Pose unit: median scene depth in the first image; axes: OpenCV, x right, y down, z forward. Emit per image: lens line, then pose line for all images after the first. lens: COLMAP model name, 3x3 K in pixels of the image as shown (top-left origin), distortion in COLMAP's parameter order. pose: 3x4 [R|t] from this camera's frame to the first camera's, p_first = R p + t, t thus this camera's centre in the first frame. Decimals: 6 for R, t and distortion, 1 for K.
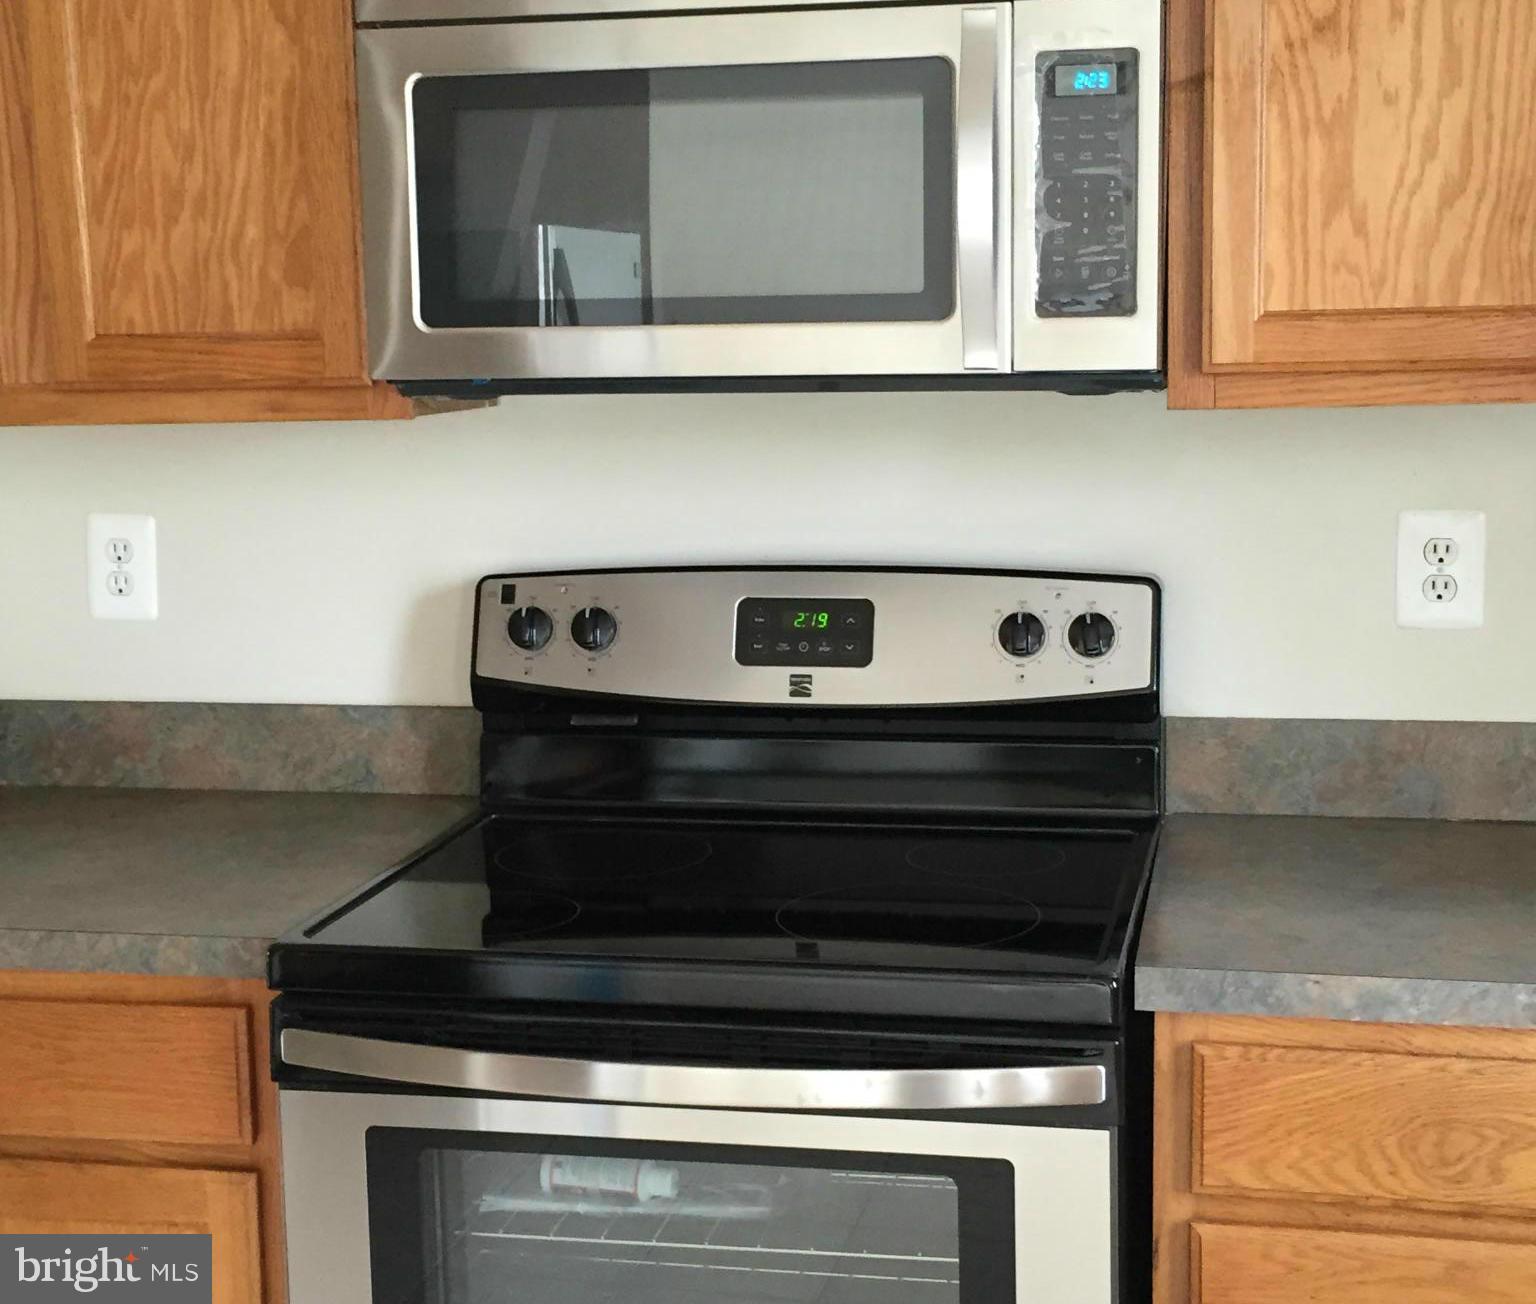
lens RADIAL K [[2299.6, 0, 768.0], [0, 2299.6, 652.0], [0, 0, 1]] dist [0.034745, 0.110475]
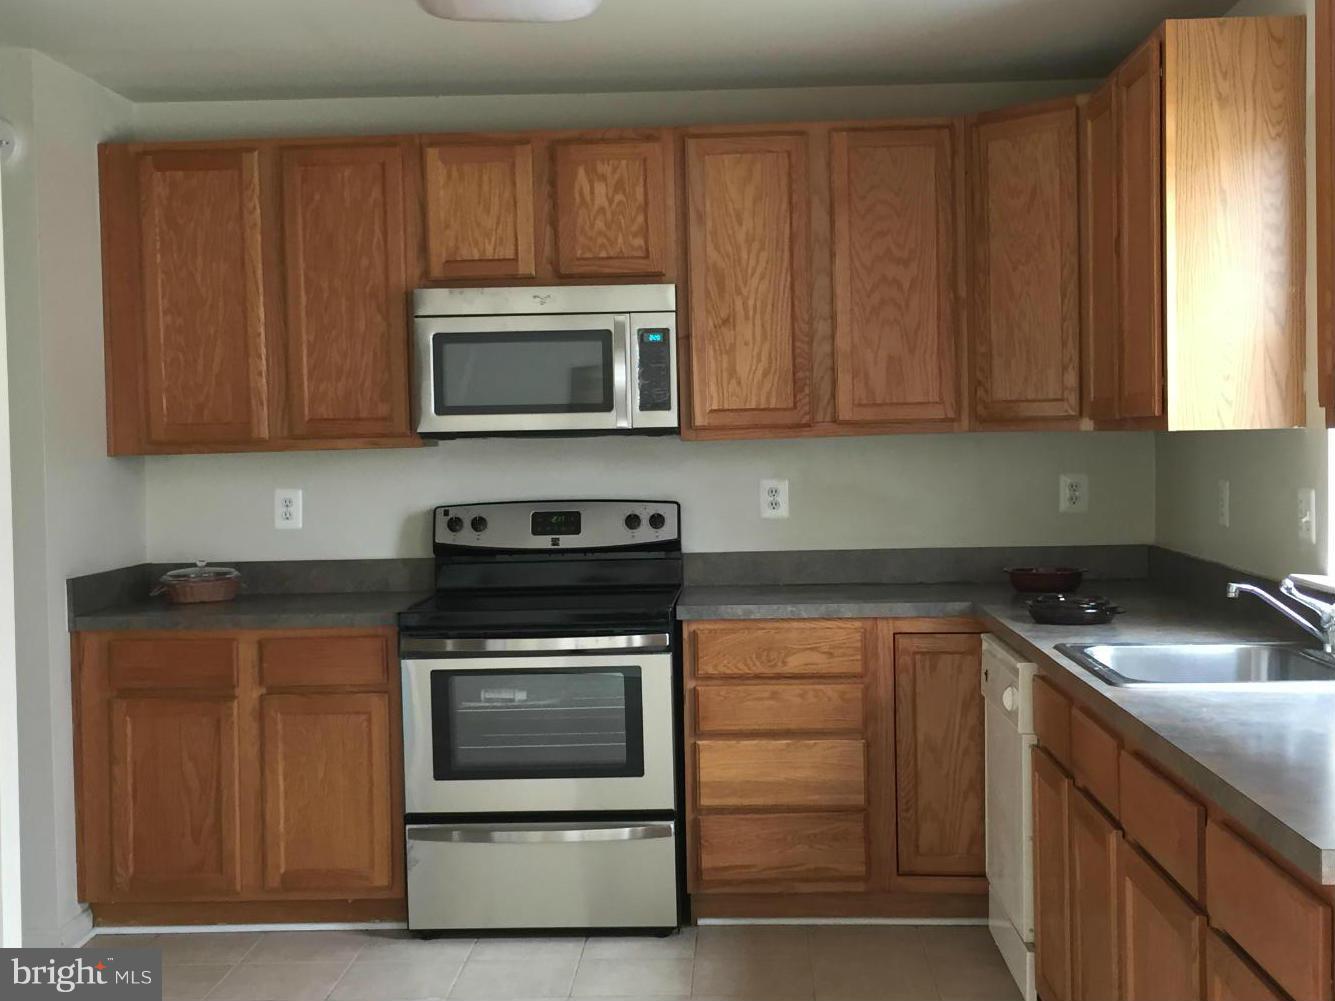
lens RADIAL K [[2302.9, 0, 667.5], [0, 2302.9, 500.5], [0, 0, 1]] dist [0.016646, -0.001437]
pose [[0.985331, -0.005732, 0.170558, -0.371821], [0.027298, 0.991860, -0.124370, 0.358023], [-0.168457, 0.127201, 0.977467, -2.006455]]
